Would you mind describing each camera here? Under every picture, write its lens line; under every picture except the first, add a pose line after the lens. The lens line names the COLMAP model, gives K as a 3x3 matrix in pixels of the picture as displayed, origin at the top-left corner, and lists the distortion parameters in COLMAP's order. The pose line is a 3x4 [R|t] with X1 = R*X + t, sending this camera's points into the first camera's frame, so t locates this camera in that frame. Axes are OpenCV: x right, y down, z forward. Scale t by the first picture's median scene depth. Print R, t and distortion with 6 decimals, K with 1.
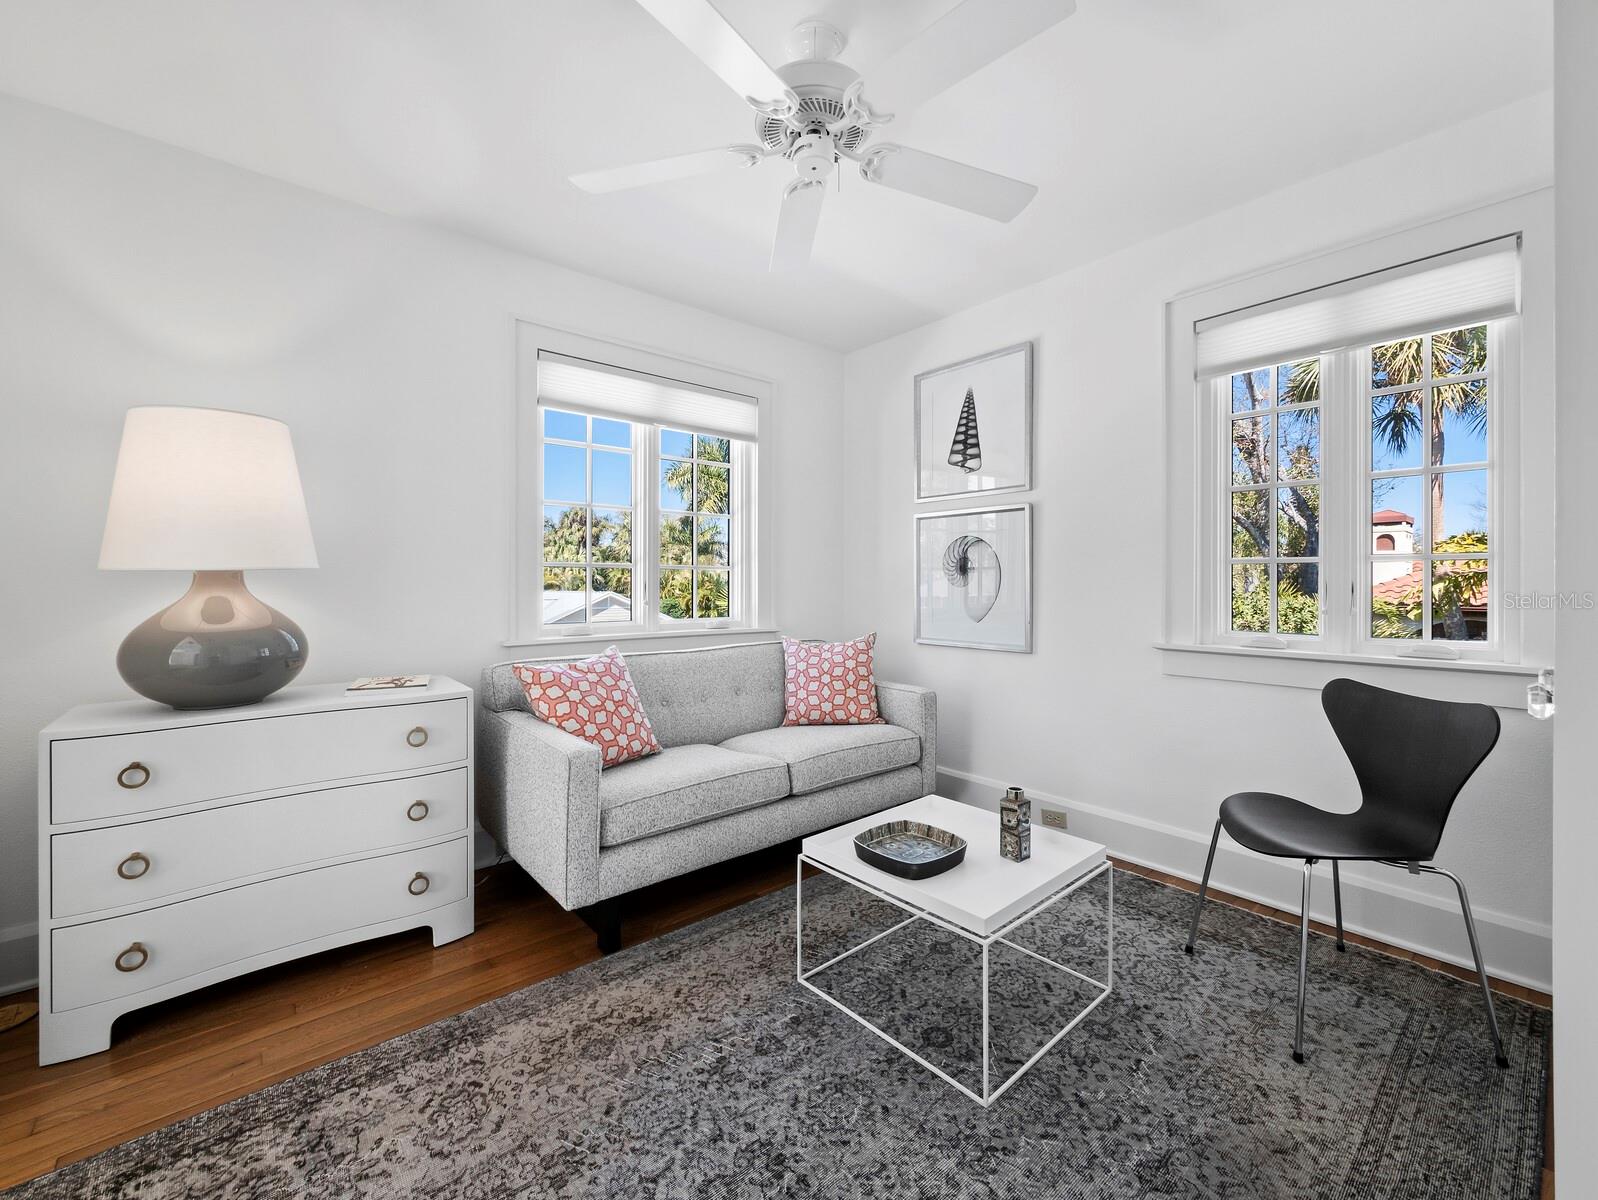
lens RADIAL K [[673.7, 0, 796.0], [0, 673.7, 590.9], [0, 0, 1]] dist [-0.004509, -0.000045]
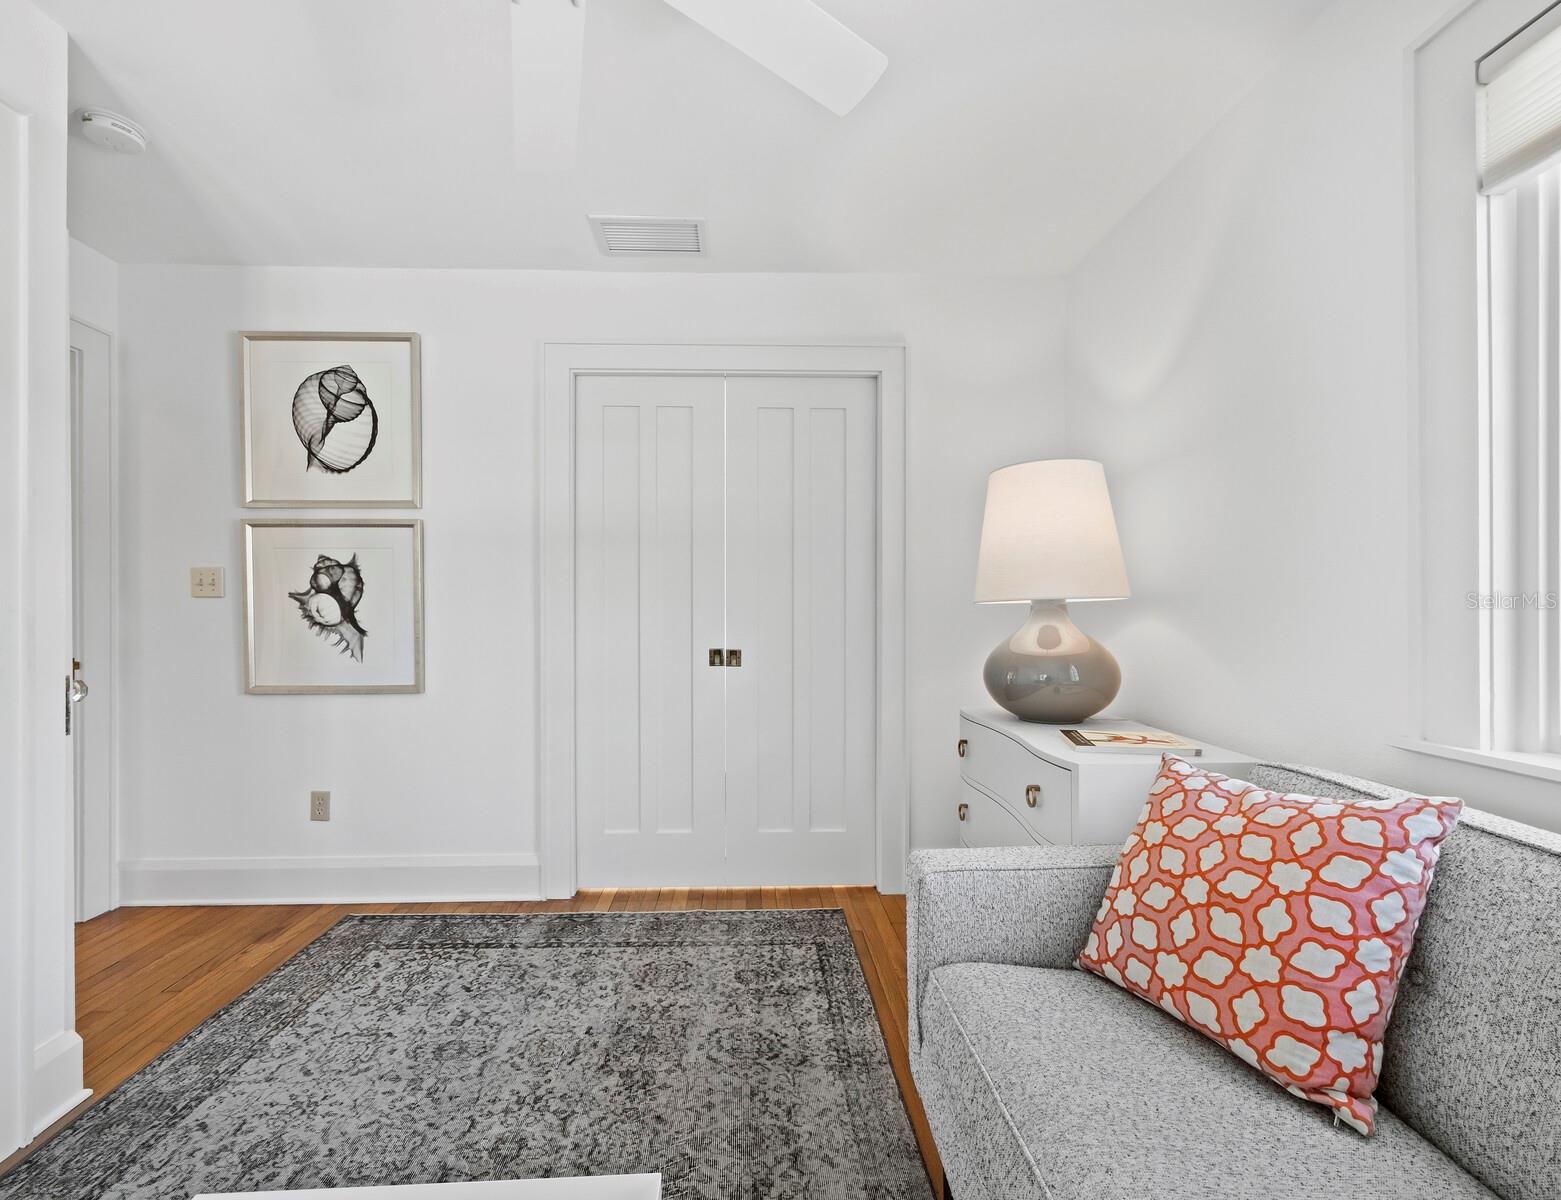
lens RADIAL K [[657.5, 0, 766.1], [0, 657.5, 608.2], [0, 0, 1]] dist [-0.008770, 0.000745]
pose [[-0.627157, -0.000228, -0.778893, 0.400248], [-0.002739, 0.999994, 0.001912, -0.027241], [0.778888, 0.003332, -0.627154, 1.711637]]
